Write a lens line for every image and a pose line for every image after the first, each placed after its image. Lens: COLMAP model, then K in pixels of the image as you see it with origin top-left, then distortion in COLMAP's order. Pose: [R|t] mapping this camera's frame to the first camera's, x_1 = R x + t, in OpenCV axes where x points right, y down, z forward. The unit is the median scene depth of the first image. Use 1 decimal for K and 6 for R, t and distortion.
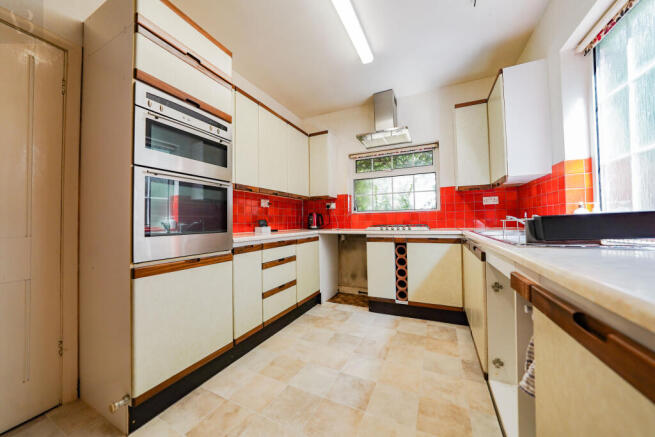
lens RADIAL K [[225.6, 0, 327.5], [0, 225.6, 218.5], [0, 0, 1]] dist [-0.027574, 0.000065]
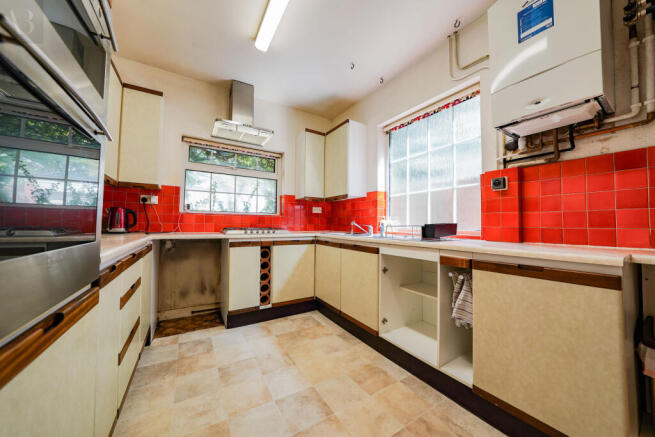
lens RADIAL K [[225.6, 0, 327.5], [0, 225.6, 218.5], [0, 0, 1]] dist [-0.027574, 0.000065]
pose [[0.542156, 0.043981, 0.839126, -0.362536], [-0.033025, 0.998973, -0.031022, 0.008237], [-0.839629, -0.010893, 0.543052, 0.240686]]
